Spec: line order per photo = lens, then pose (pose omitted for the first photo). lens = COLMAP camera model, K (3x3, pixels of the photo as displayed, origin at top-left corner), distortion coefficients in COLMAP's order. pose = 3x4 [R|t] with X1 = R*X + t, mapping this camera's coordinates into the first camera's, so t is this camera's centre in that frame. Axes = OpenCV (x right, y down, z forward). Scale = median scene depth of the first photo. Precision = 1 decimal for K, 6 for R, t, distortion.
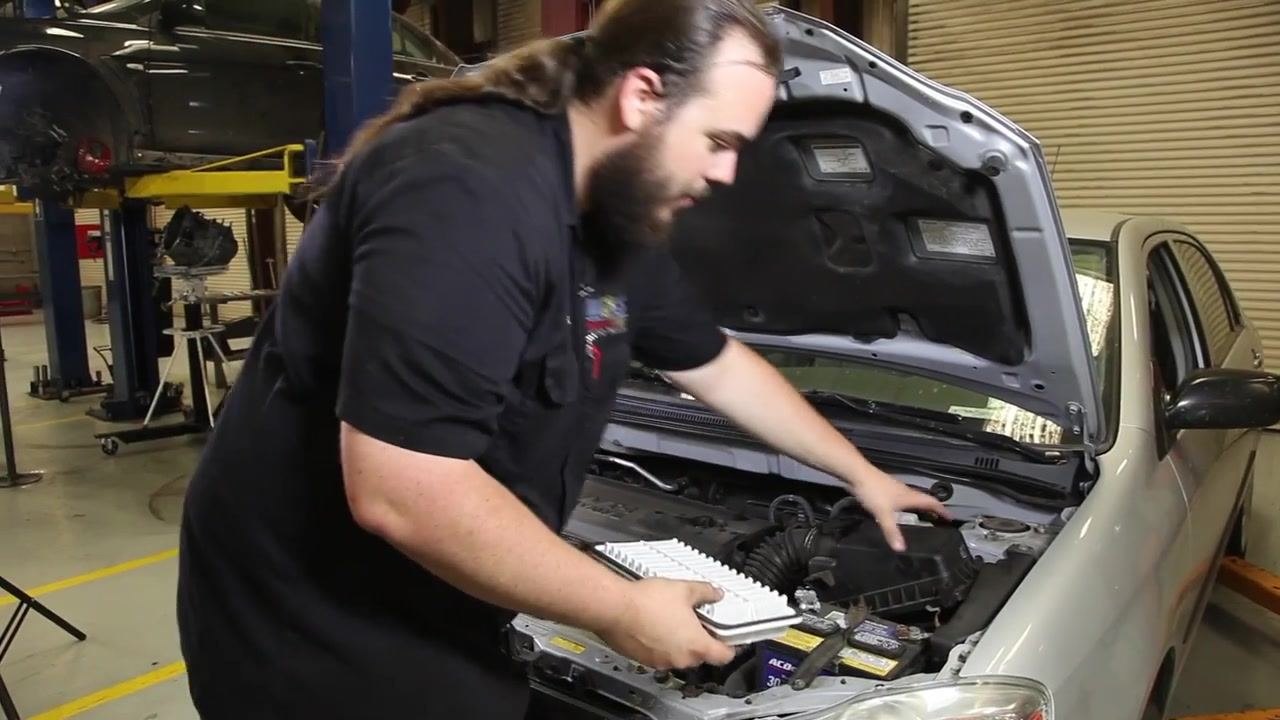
lens RADIAL K [[880.1, 0, 646.8], [0, 880.1, 367.9], [0, 0, 1]] dist [-0.089472, 0.027287]
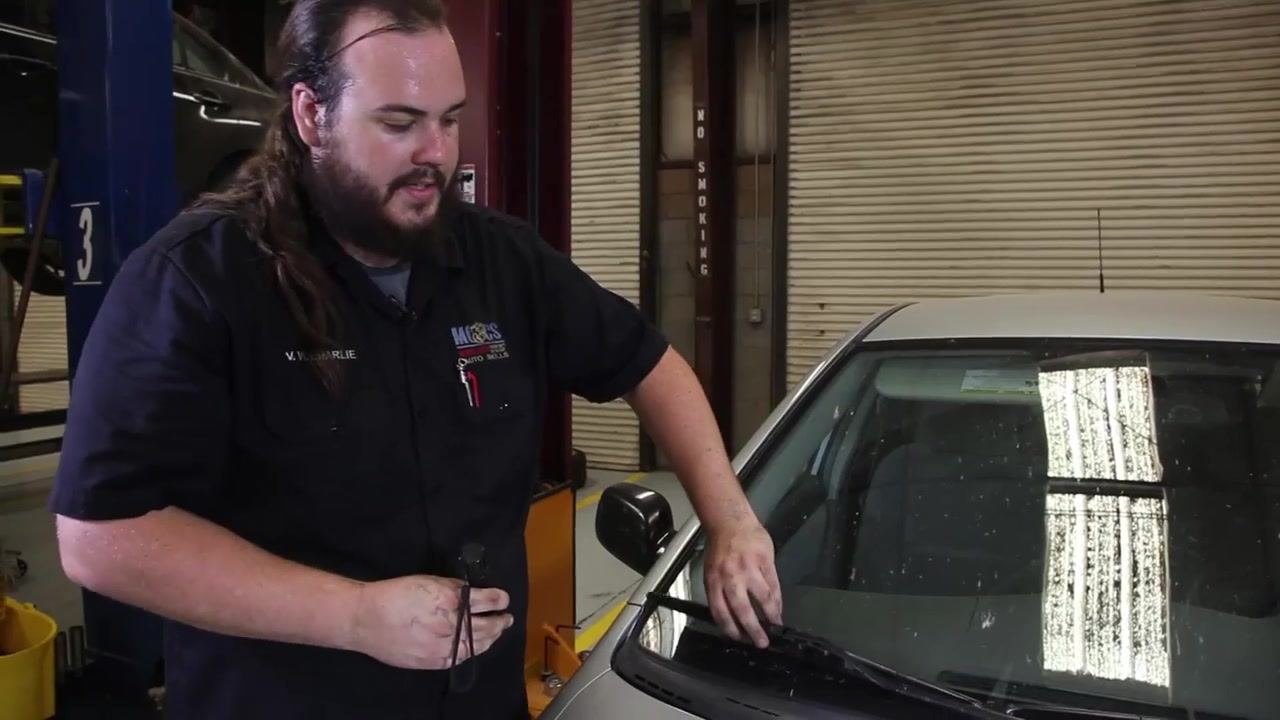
lens RADIAL K [[880.1, 0, 682.9], [0, 880.1, 359.6], [0, 0, 1]] dist [-0.089472, 0.027287]
pose [[0.958976, -0.017086, 0.282971, -0.315354], [0.040102, 0.996320, -0.075748, -0.168474], [-0.280636, 0.083988, 0.956133, 0.858008]]
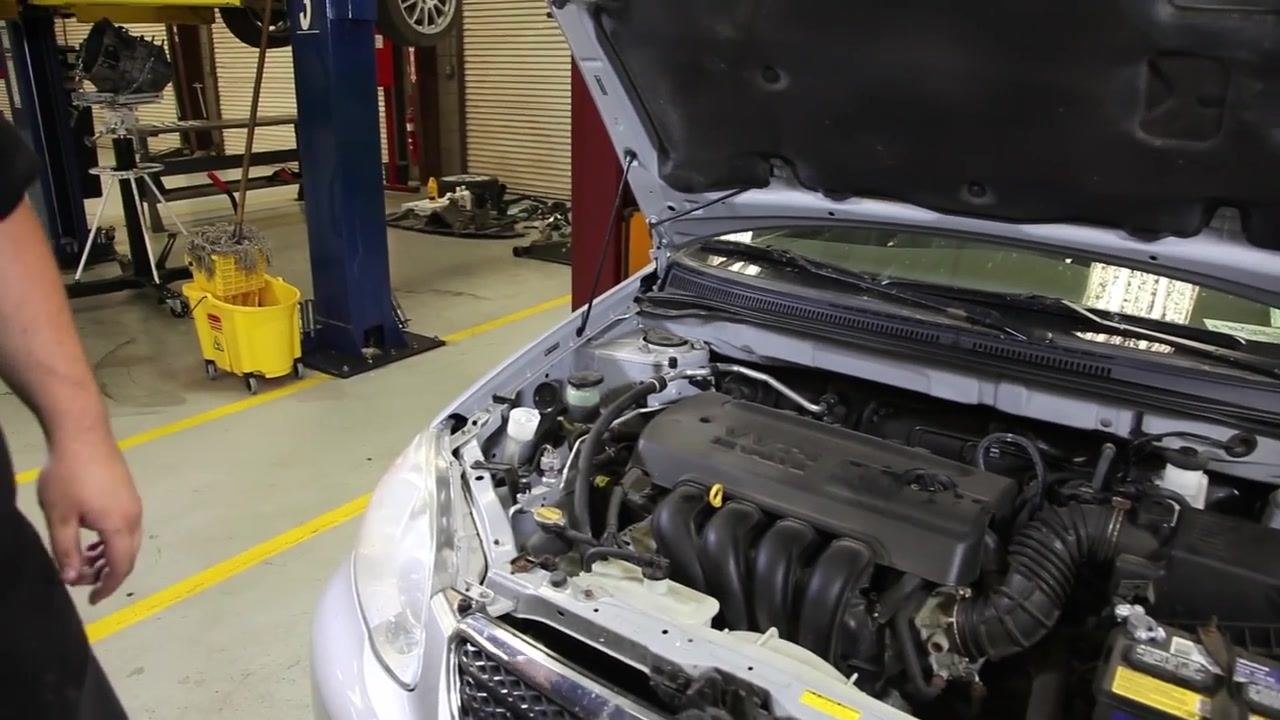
lens RADIAL K [[880.1, 0, 643.5], [0, 880.1, 365.5], [0, 0, 1]] dist [-0.089472, 0.027287]
pose [[0.997695, 0.004320, 0.067716, -0.262992], [-0.016676, 0.982974, 0.182988, -0.060545], [-0.065772, -0.183696, 0.980780, 0.366704]]
